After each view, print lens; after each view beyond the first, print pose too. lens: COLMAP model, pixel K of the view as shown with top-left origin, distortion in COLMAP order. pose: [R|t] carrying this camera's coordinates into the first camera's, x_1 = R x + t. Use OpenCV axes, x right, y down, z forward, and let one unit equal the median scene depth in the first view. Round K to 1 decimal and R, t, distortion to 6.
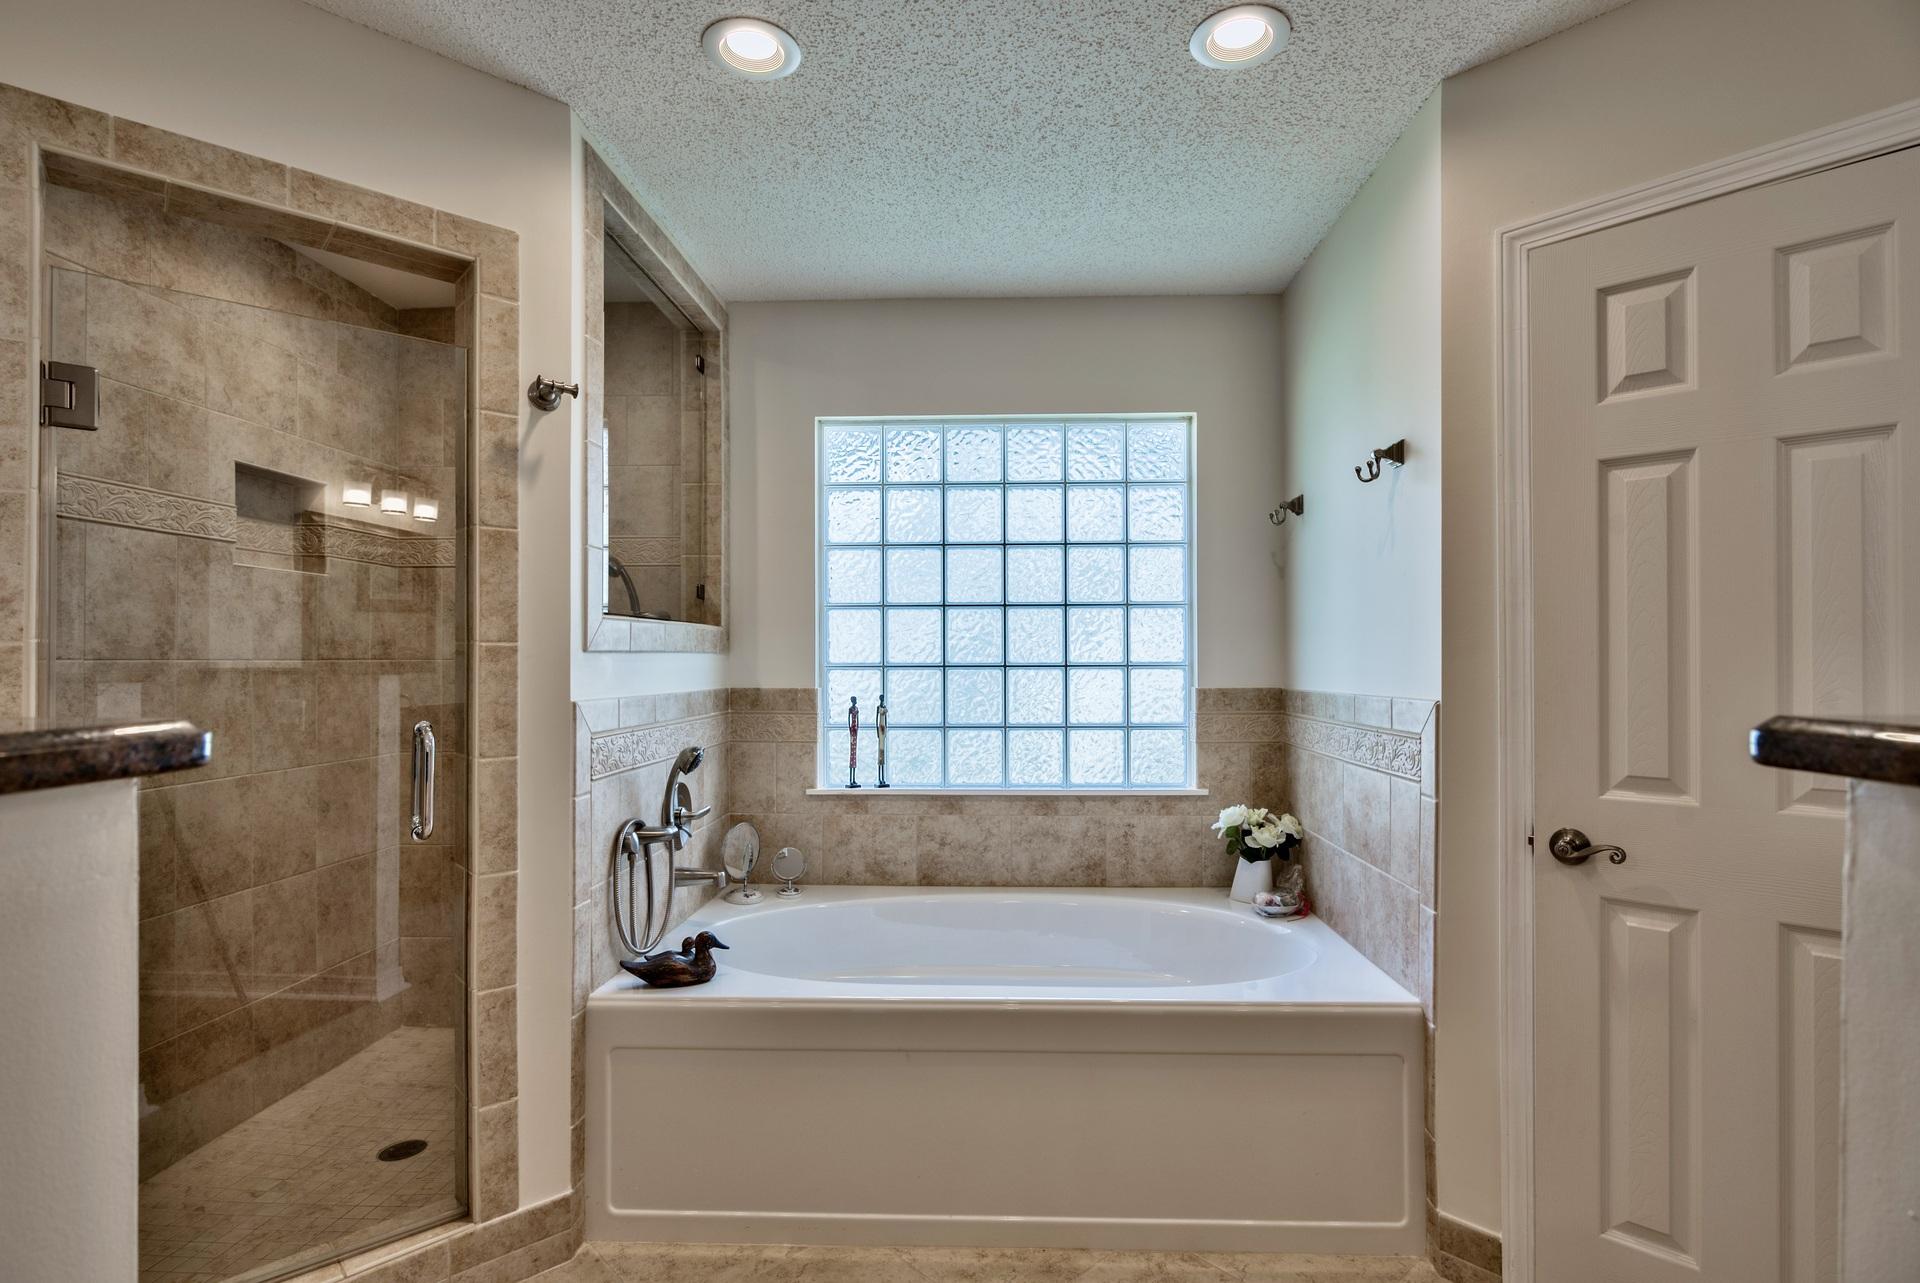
lens RADIAL K [[948.3, 0, 970.1], [0, 948.3, 651.9], [0, 0, 1]] dist [-0.004852, -0.001160]
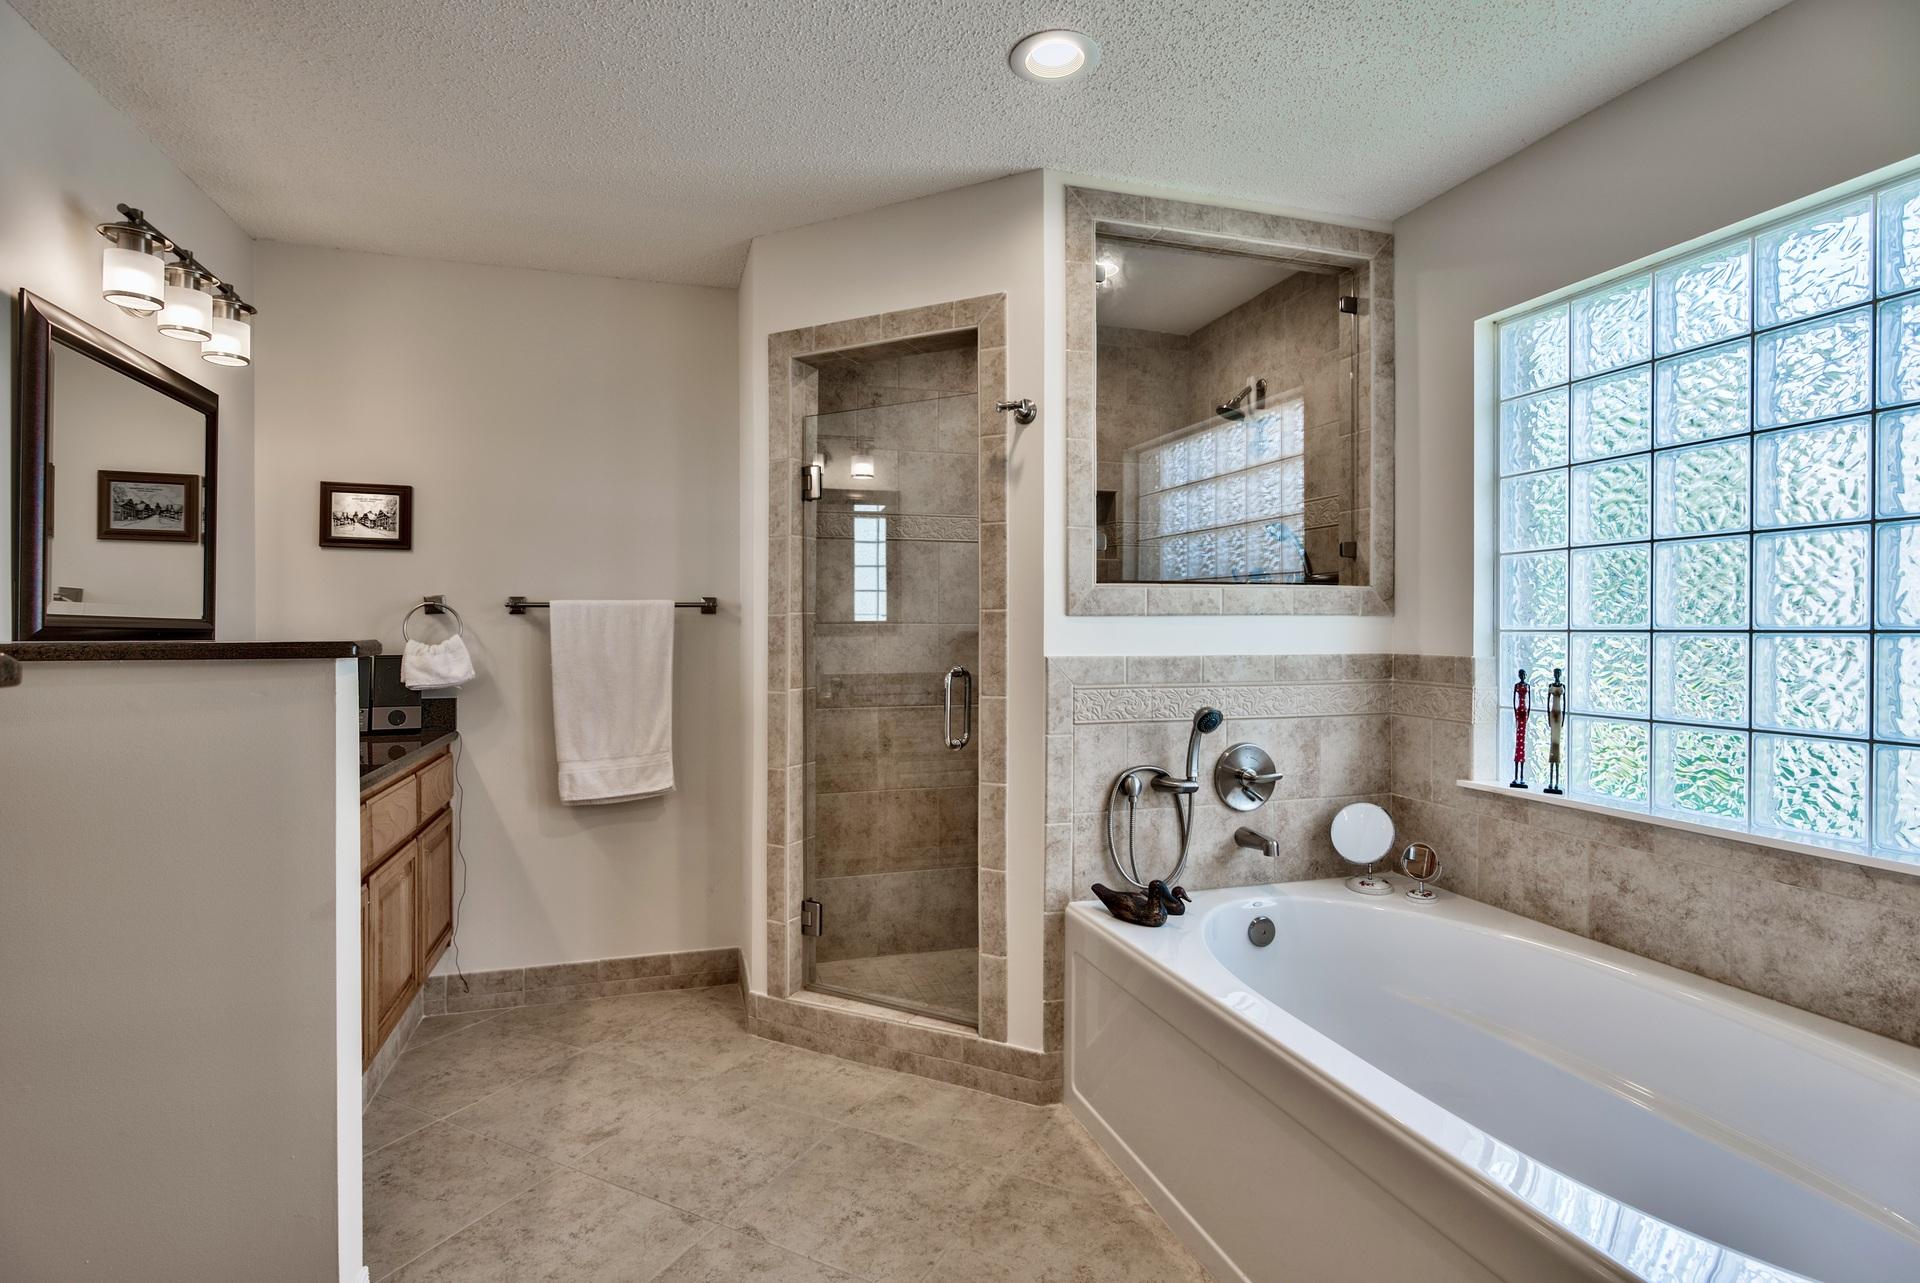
lens RADIAL K [[948.3, 0, 963.4], [0, 948.3, 632.1], [0, 0, 1]] dist [-0.004852, -0.001160]
pose [[0.332138, 0.006237, -0.943210, 0.459028], [0.008327, 0.999920, 0.009545, 0.005506], [0.943194, -0.011024, 0.332059, 0.322442]]
